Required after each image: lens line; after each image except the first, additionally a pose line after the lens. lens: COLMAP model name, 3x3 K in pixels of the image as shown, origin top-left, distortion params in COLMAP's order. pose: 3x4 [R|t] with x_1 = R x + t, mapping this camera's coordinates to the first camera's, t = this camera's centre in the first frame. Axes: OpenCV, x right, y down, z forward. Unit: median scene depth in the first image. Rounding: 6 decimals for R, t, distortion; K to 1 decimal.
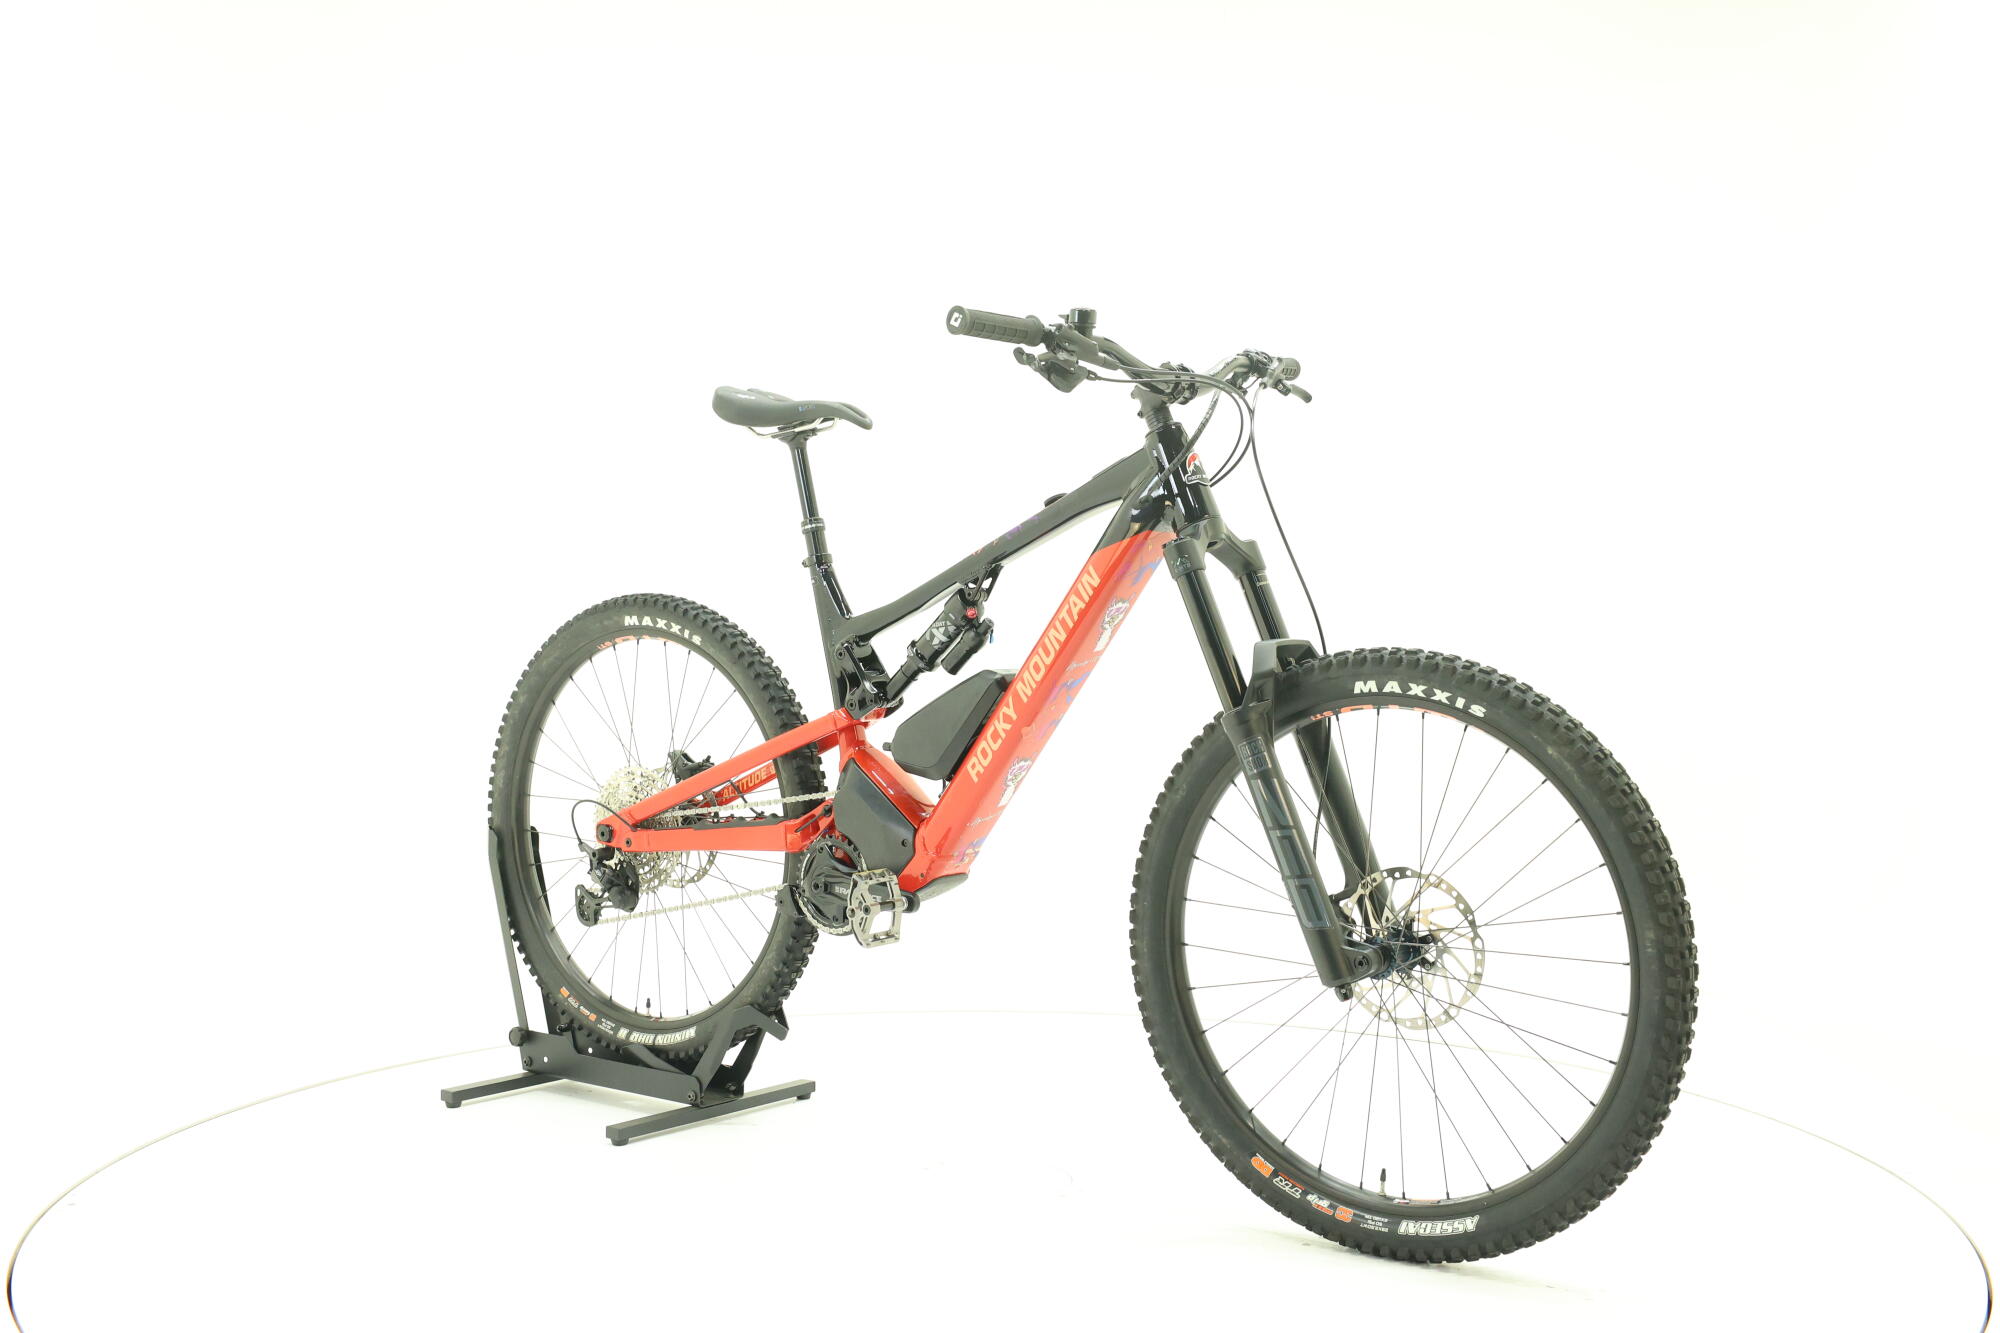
lens RADIAL K [[2148.4, 0, 1000.9], [0, 2148.4, 664.7], [0, 0, 1]] dist [0.003303, 0.000000]
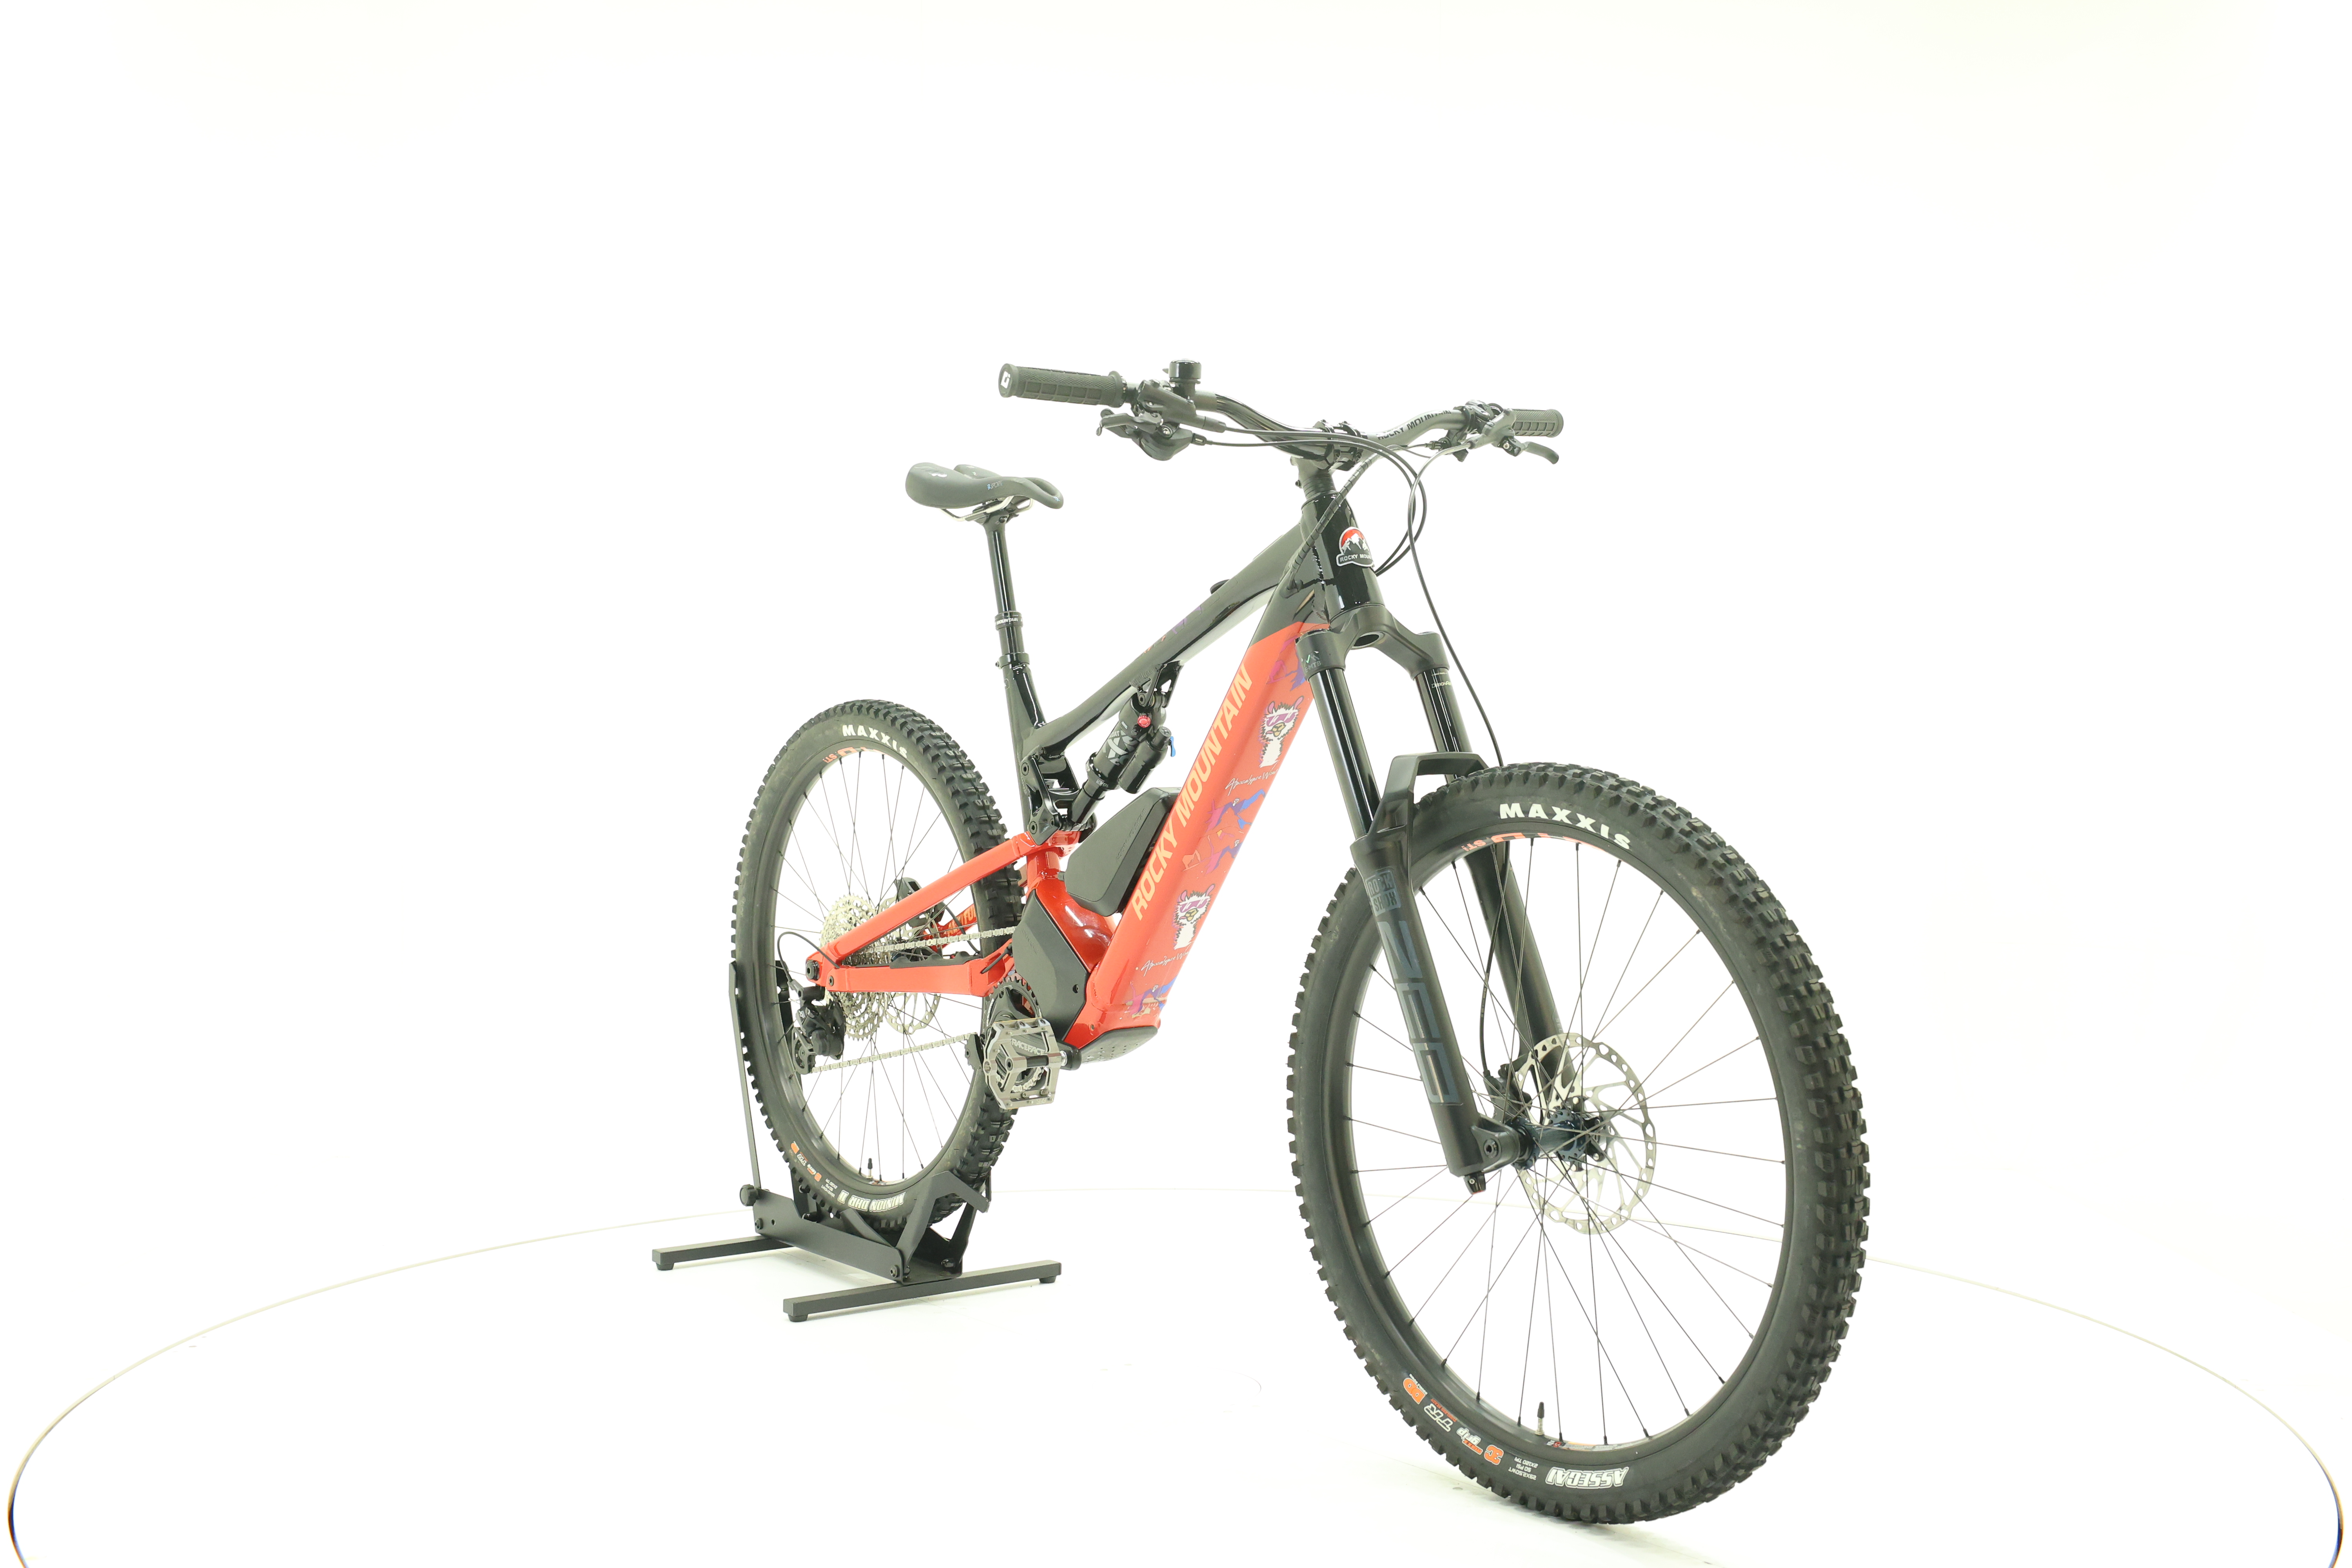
lens RADIAL K [[2526.5, 0, 1180.6], [0, 2526.5, 782.5], [0, 0, 1]] dist [0.003303, 0.000000]
pose [[0.966479, 0.005097, -0.256695, 0.264916], [-0.005111, 0.999987, 0.000610, -0.000345], [0.256695, 0.000722, 0.966492, 0.035036]]
